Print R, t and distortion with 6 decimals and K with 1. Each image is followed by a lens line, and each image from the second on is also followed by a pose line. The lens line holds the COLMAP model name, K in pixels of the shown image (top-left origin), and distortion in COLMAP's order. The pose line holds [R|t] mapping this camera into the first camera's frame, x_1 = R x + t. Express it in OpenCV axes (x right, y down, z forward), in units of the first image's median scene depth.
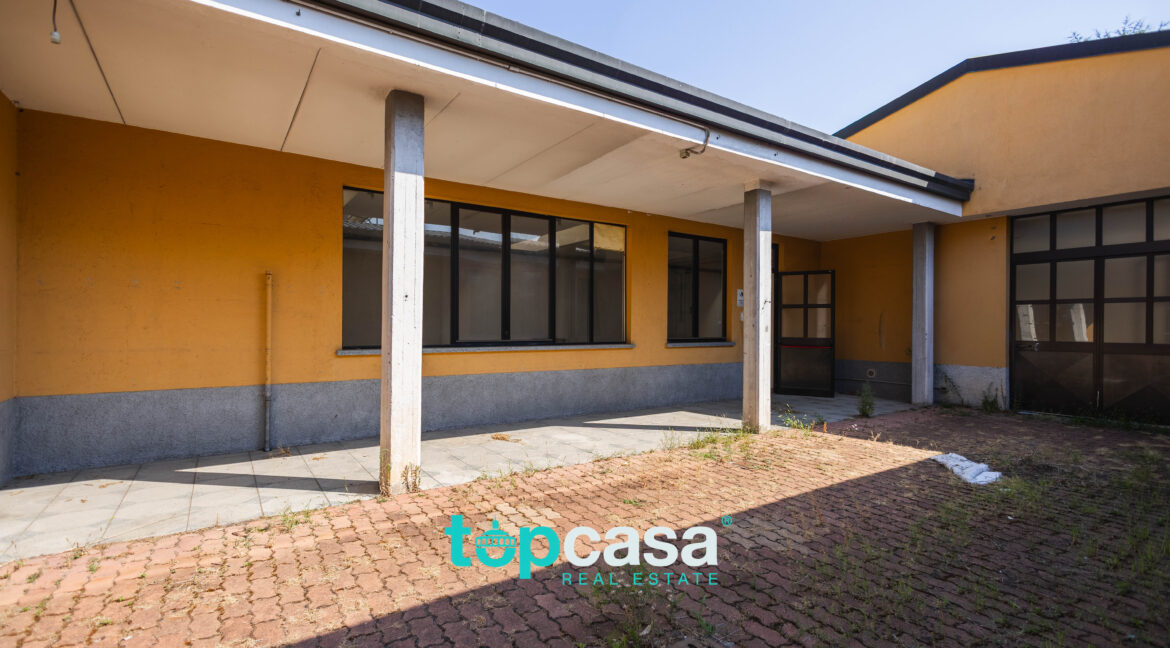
lens RADIAL K [[535.1, 0, 582.0], [0, 535.1, 324.7], [0, 0, 1]] dist [-0.002363, 0.000289]
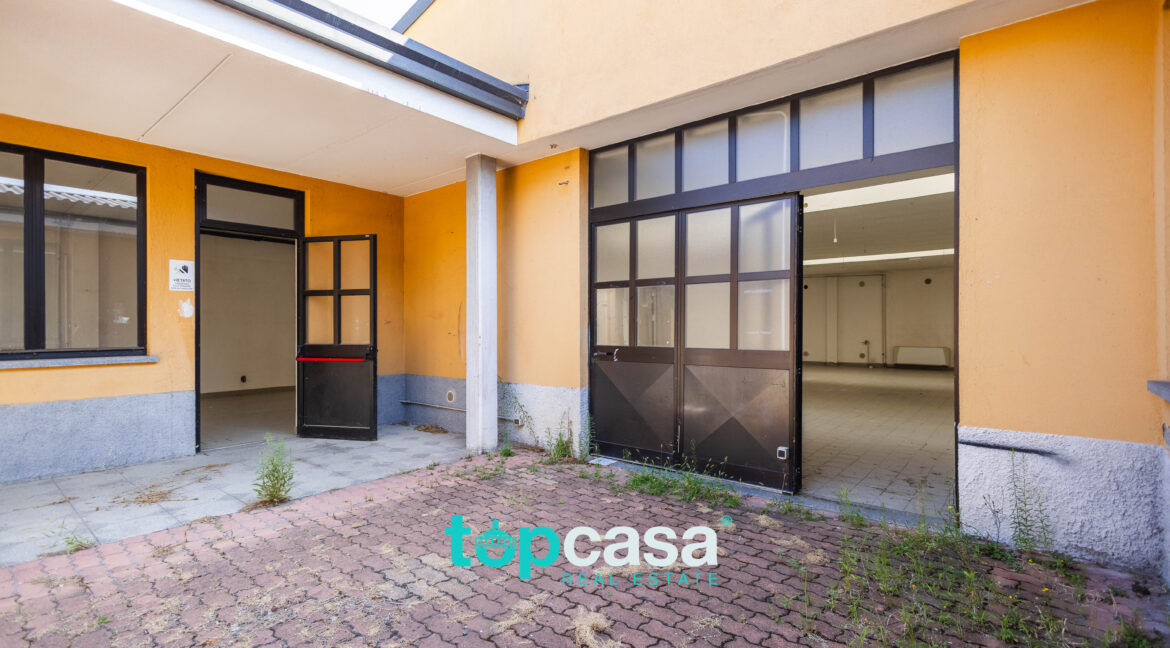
lens RADIAL K [[535.1, 0, 584.7], [0, 535.1, 318.3], [0, 0, 1]] dist [-0.002363, 0.000289]
pose [[0.956417, -0.007584, 0.291905, 0.581223], [0.009667, 0.999937, -0.005692, 0.001456], [-0.291844, 0.008266, 0.956430, 0.375364]]
